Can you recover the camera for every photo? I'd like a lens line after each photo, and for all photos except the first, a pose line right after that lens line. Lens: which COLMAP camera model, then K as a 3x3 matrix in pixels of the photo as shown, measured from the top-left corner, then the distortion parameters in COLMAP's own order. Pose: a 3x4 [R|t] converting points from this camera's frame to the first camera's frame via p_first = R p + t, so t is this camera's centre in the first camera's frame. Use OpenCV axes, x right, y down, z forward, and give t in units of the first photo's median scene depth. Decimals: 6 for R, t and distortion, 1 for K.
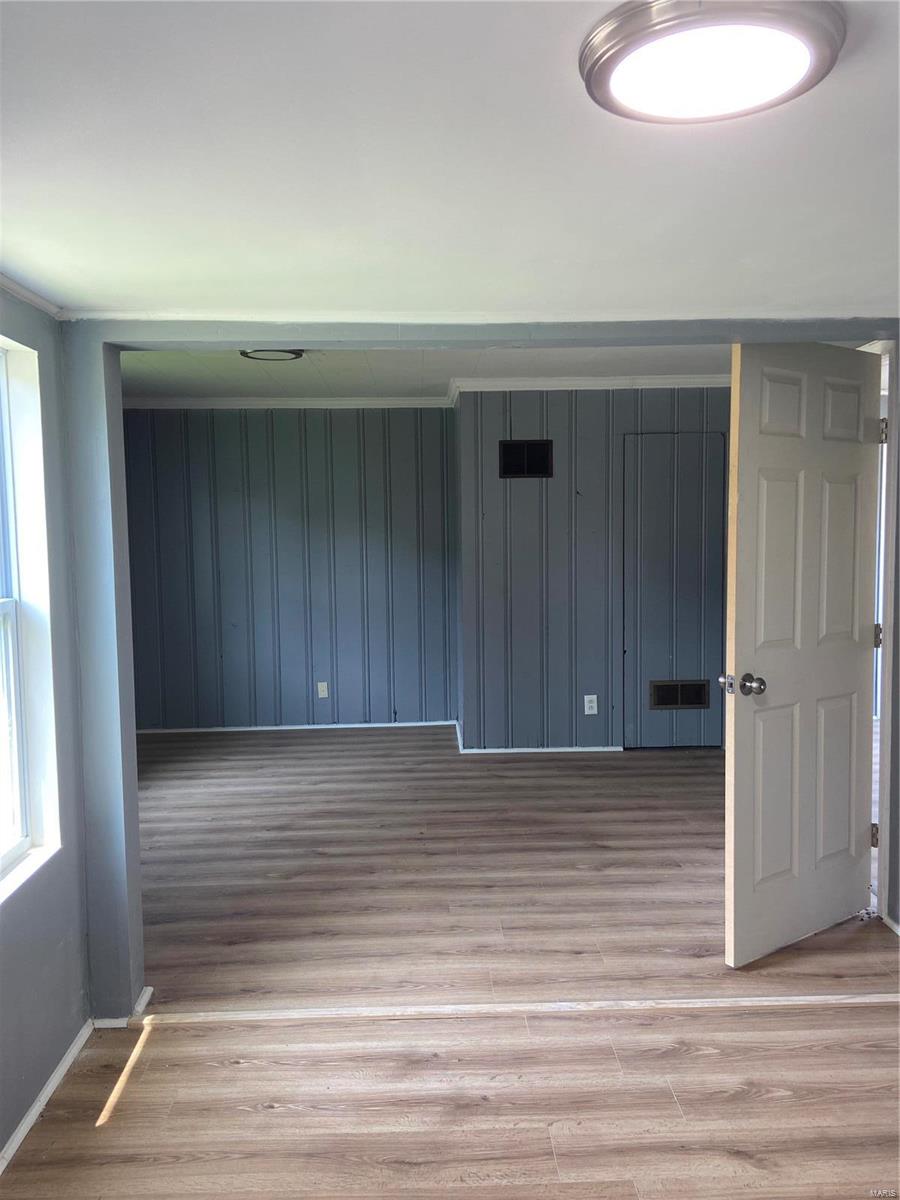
lens RADIAL K [[916.0, 0, 454.0], [0, 916.0, 602.1], [0, 0, 1]] dist [0.104323, -0.122271]
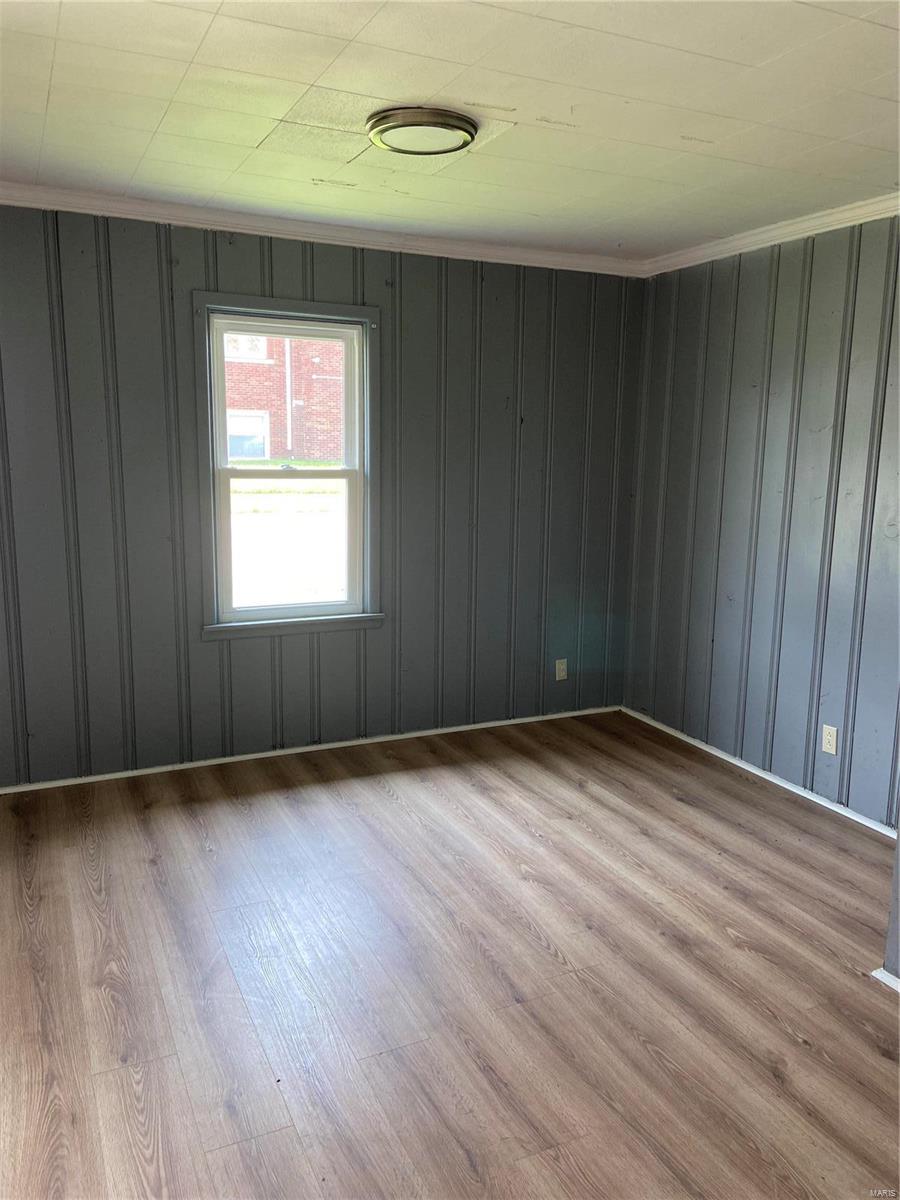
lens RADIAL K [[916.0, 0, 449.9], [0, 916.0, 588.8], [0, 0, 1]] dist [0.104323, -0.122271]
pose [[0.389957, 0.178904, -0.903287, 0.462132], [-0.104243, 0.983216, 0.149732, -0.098904], [0.914913, 0.035773, 0.402062, 0.956865]]
